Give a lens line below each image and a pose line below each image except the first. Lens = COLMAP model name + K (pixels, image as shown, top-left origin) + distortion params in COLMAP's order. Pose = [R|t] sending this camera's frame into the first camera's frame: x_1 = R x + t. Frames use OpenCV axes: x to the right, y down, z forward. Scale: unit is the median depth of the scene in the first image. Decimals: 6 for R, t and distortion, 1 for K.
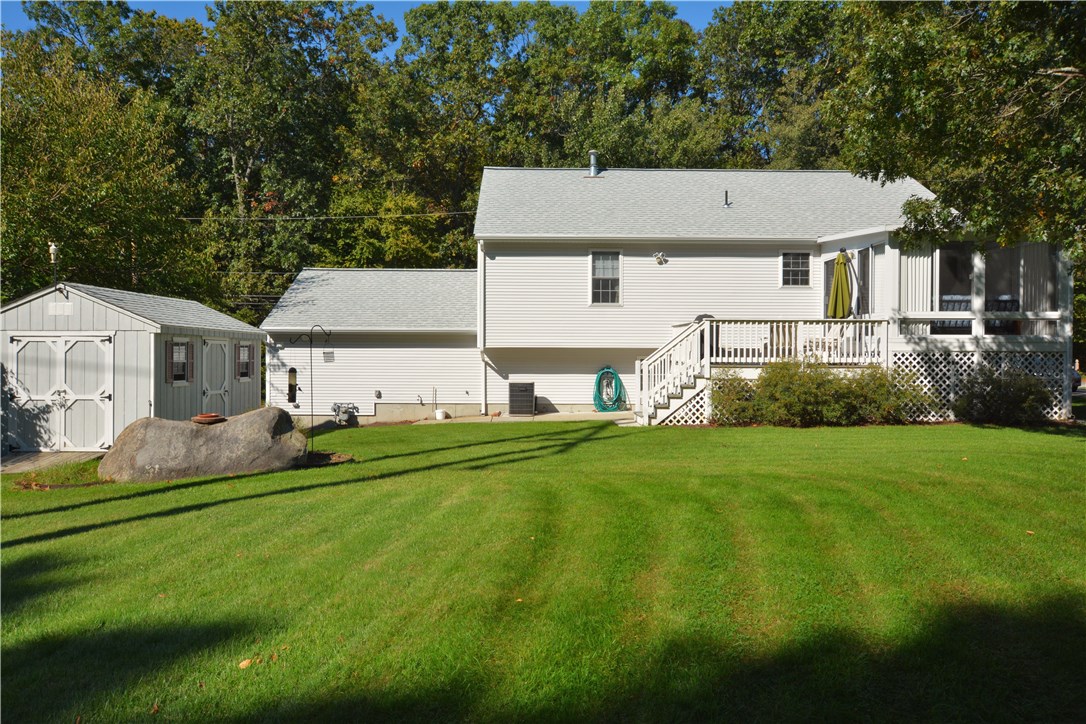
lens RADIAL K [[777.0, 0, 542.9], [0, 777.0, 361.9], [0, 0, 1]] dist [0.034386, -0.000810]
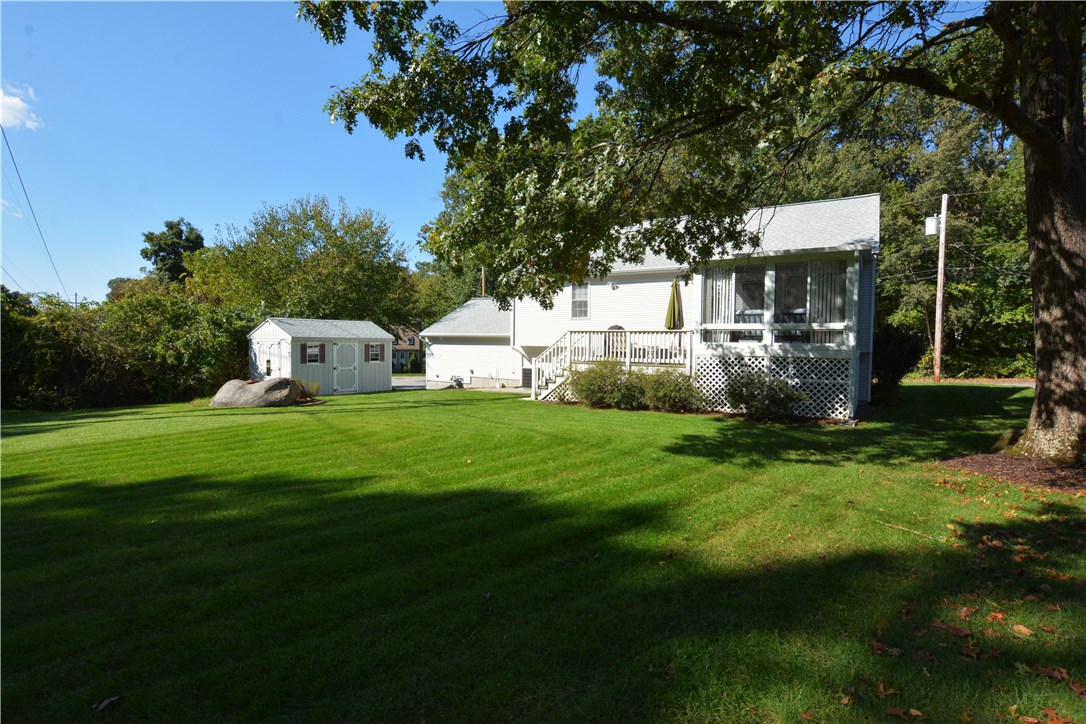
lens RADIAL K [[505.6, 0, 542.7], [0, 505.6, 362.8], [0, 0, 1]] dist [-0.002008, -0.000052]
pose [[0.841697, 0.030195, -0.539105, 0.680765], [-0.012629, 0.999263, 0.036250, -0.027567], [0.539802, -0.023703, 0.841458, 0.167370]]
